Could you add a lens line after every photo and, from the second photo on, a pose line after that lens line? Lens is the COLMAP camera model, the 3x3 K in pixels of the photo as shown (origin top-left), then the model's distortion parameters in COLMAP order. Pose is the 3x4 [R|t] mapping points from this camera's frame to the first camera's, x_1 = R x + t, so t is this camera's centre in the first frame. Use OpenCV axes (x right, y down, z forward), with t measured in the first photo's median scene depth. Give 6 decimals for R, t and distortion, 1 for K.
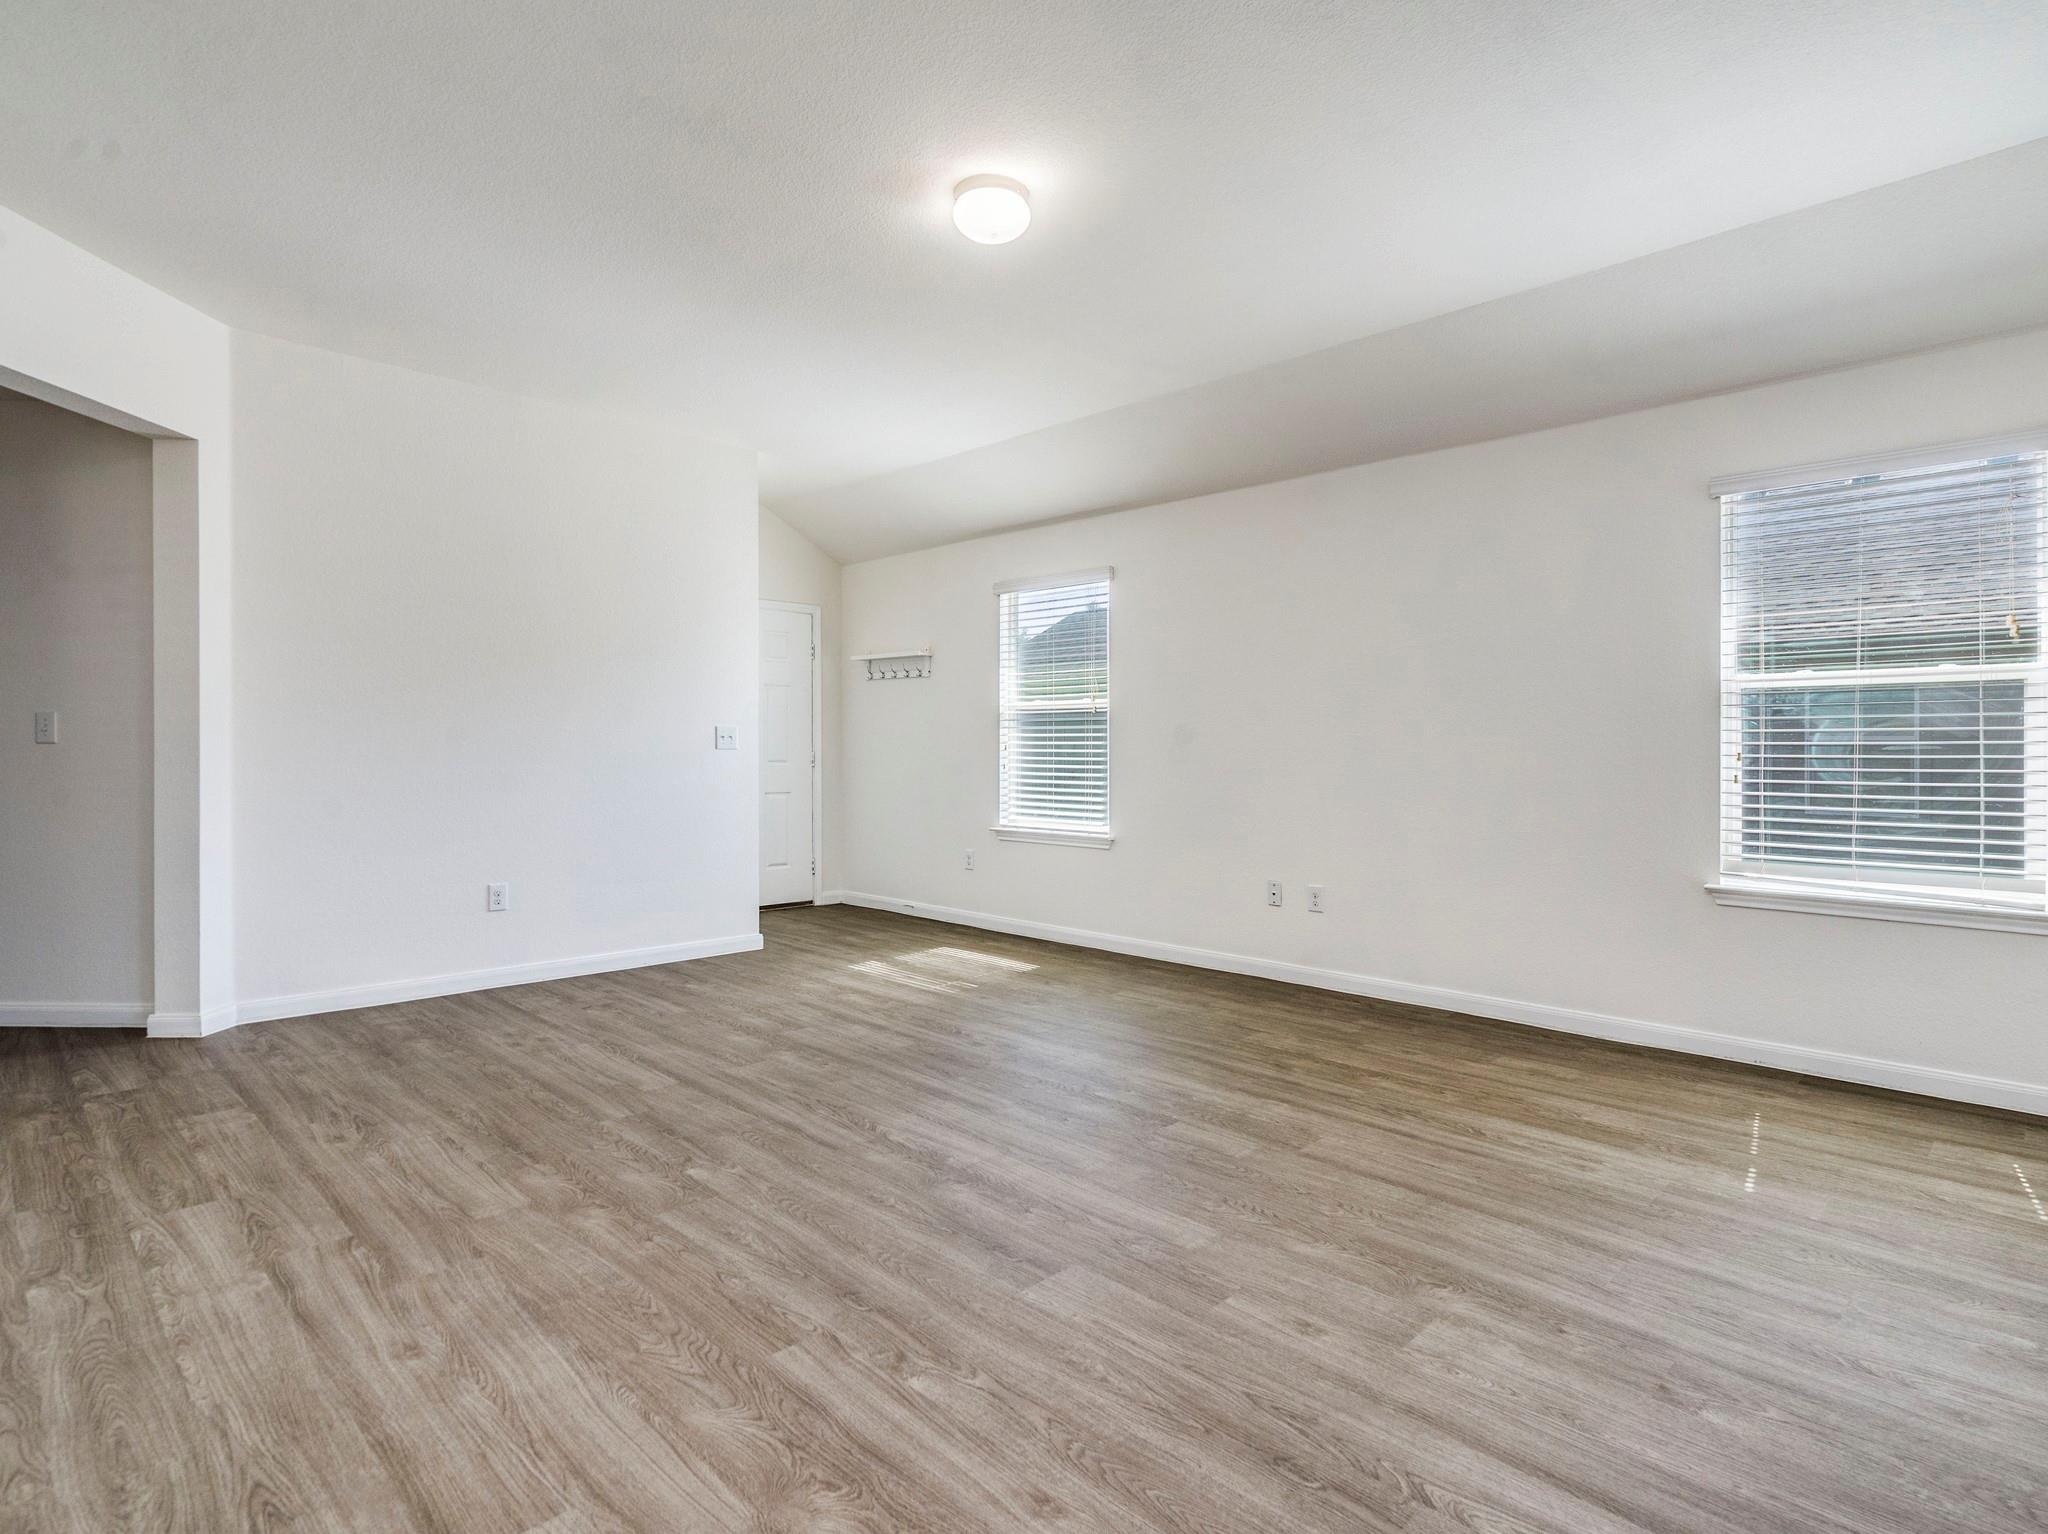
lens RADIAL K [[1076.2, 0, 1035.2], [0, 1076.2, 744.8], [0, 0, 1]] dist [-0.004370, 0.000955]
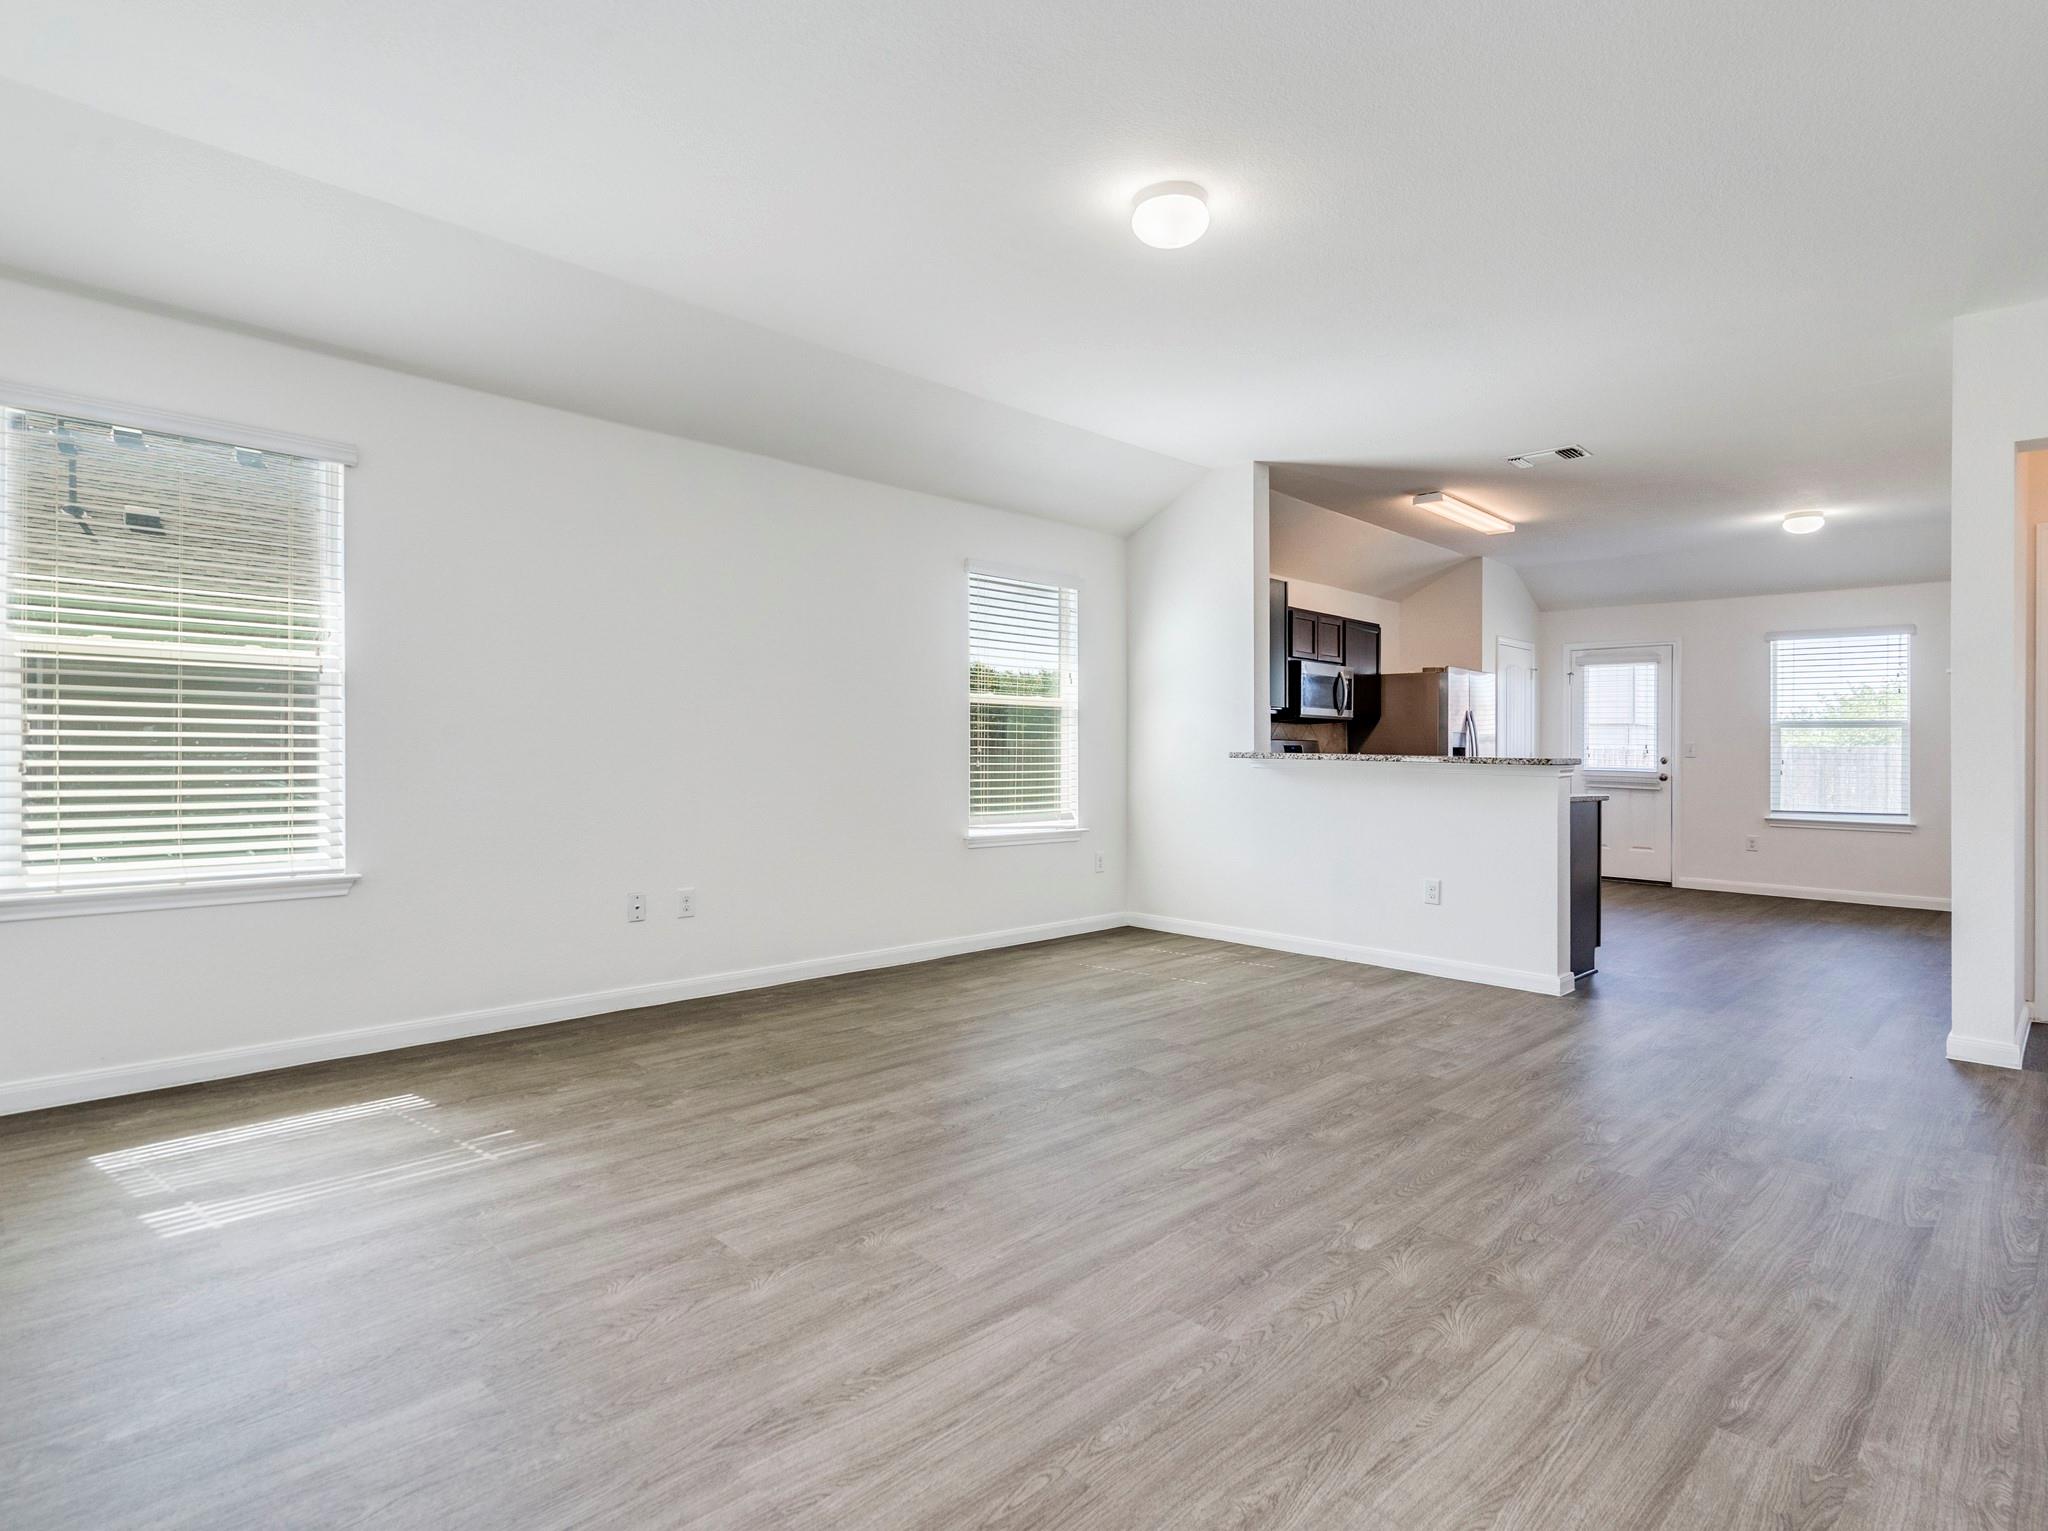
lens RADIAL K [[1076.2, 0, 1035.2], [0, 1076.2, 743.3], [0, 0, 1]] dist [-0.004370, 0.000955]
pose [[-0.003163, -0.002012, 0.999993, -1.166053], [-0.020530, 0.999787, 0.001947, -0.001241], [-0.999784, -0.020524, -0.003204, 1.262486]]
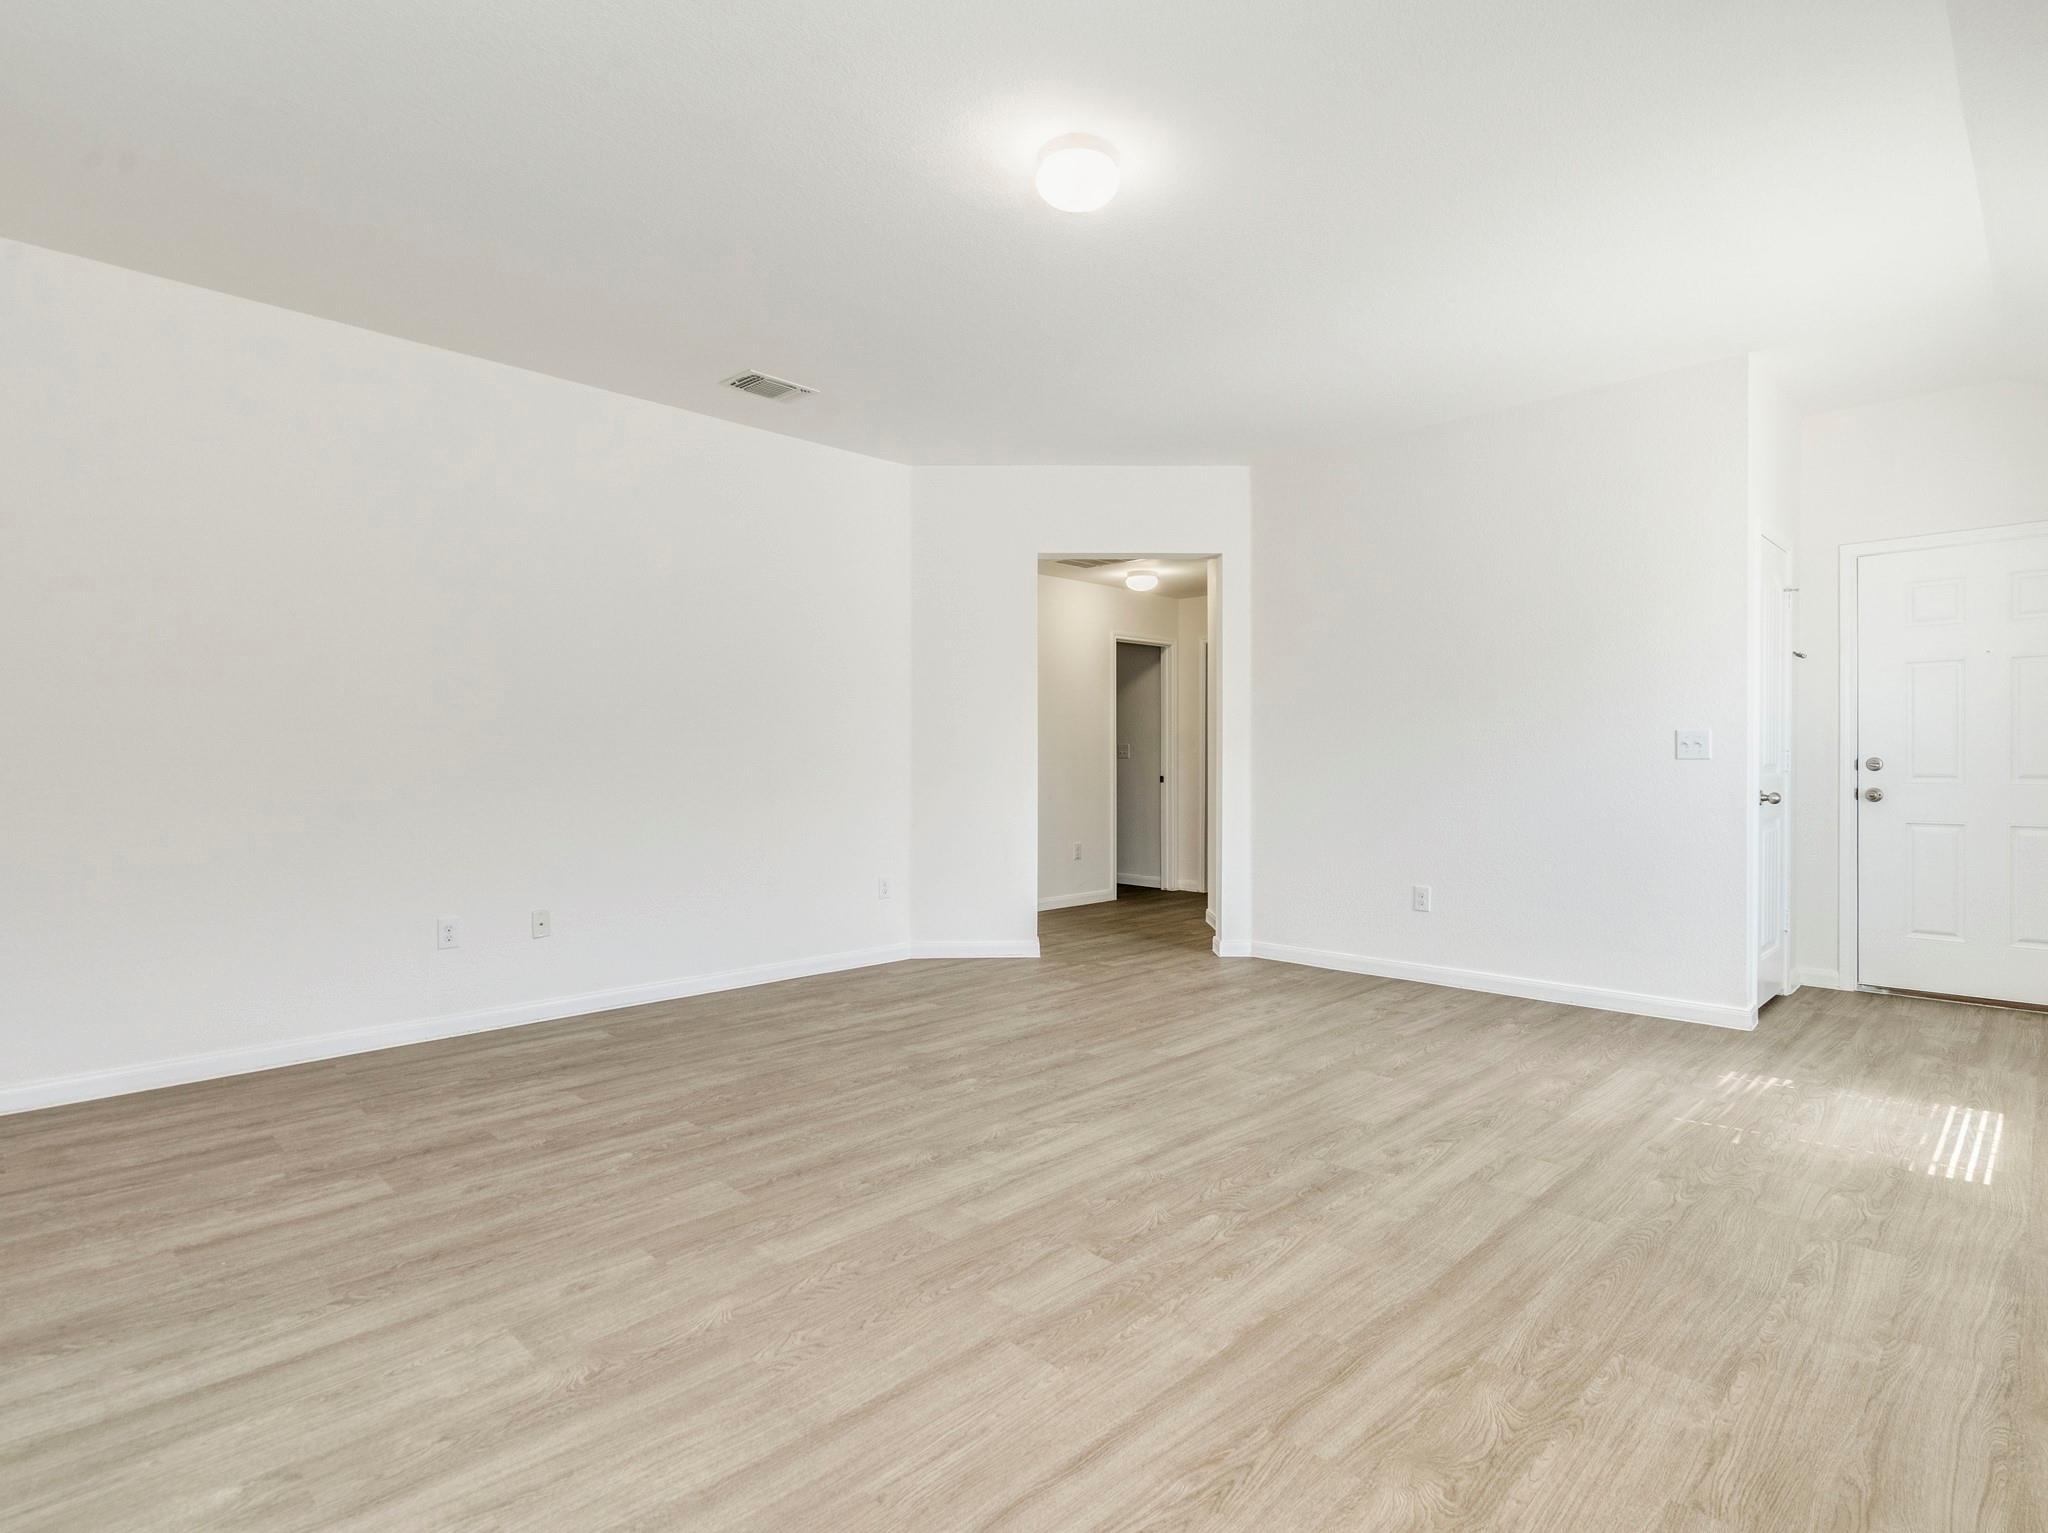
lens RADIAL K [[1038.7, 0, 1030.5], [0, 1038.7, 768.4], [0, 0, 1]] dist [-0.004081, 0.000334]
pose [[-0.006722, 0.000518, -0.999977, 0.953857], [0.008813, 0.999961, 0.000458, 0.012285], [0.999939, -0.008810, -0.006726, 1.074842]]
